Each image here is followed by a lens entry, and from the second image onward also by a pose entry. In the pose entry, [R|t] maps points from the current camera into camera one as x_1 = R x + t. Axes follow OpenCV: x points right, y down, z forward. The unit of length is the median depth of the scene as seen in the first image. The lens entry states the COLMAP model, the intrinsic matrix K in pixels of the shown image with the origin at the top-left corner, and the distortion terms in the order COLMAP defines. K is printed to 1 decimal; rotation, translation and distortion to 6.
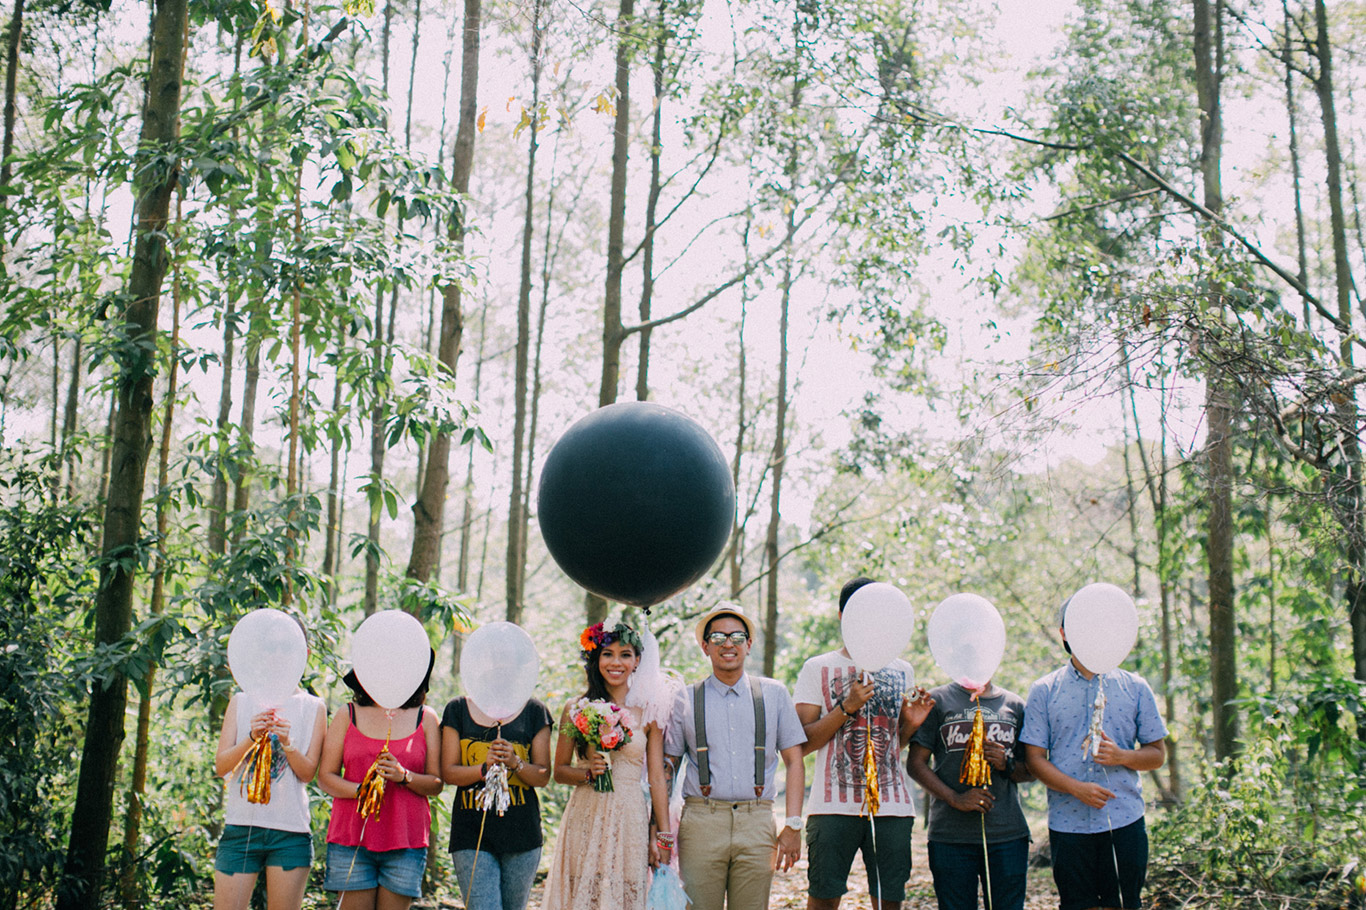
lens RADIAL K [[8058.3, 0, 683.0], [0, 8058.3, 455.0], [0, 0, 1]] dist [1.384773, -22.975025]
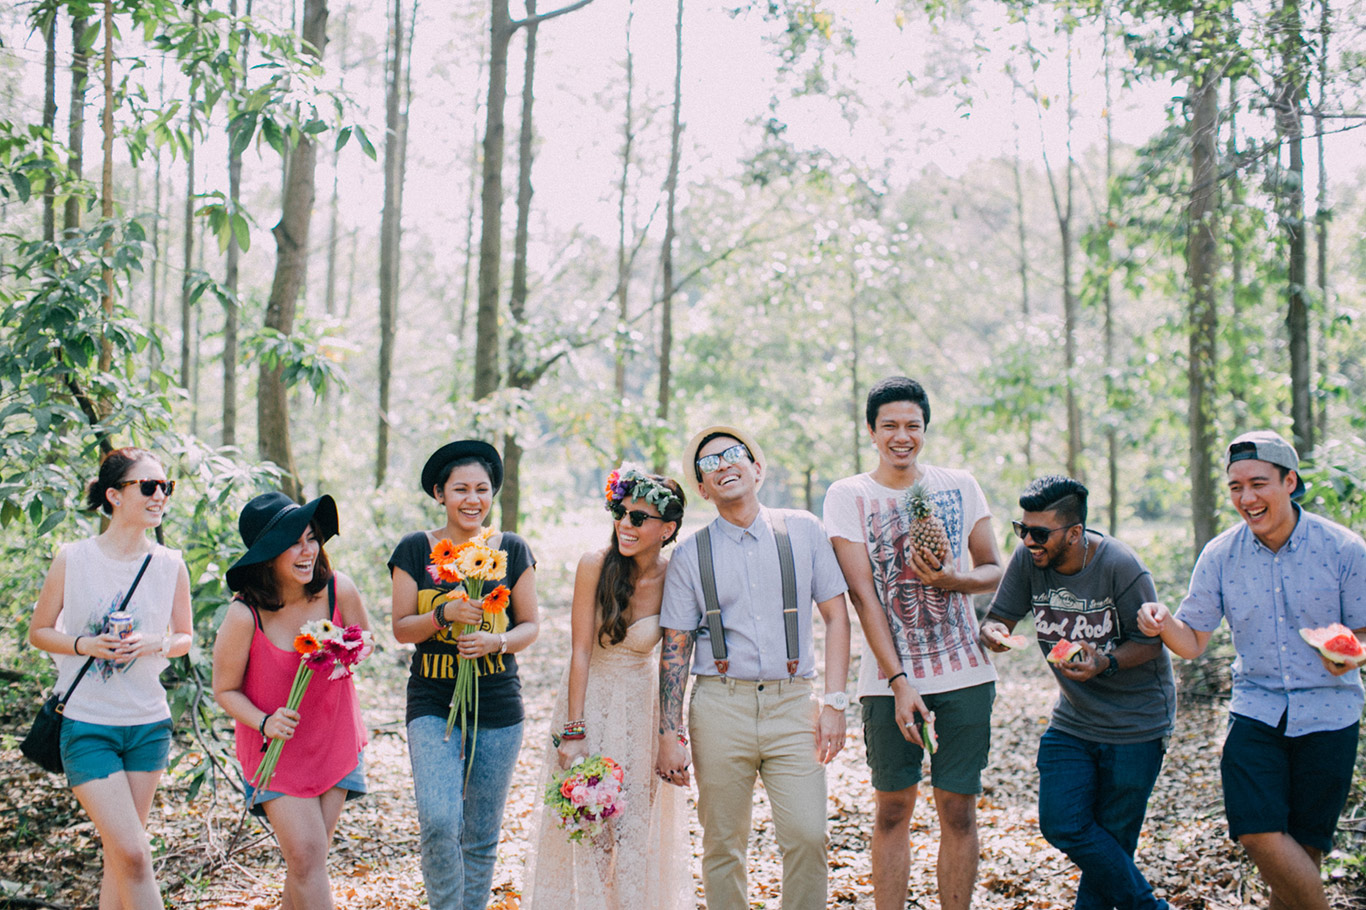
lens RADIAL K [[8058.3, 0, 683.0], [0, 8058.3, 455.0], [0, 0, 1]] dist [1.384773, -22.975025]
pose [[0.999819, -0.010021, 0.016202, -0.007682], [0.009441, 0.999325, 0.035515, 0.000419], [-0.016547, -0.035356, 0.999238, 0.254984]]
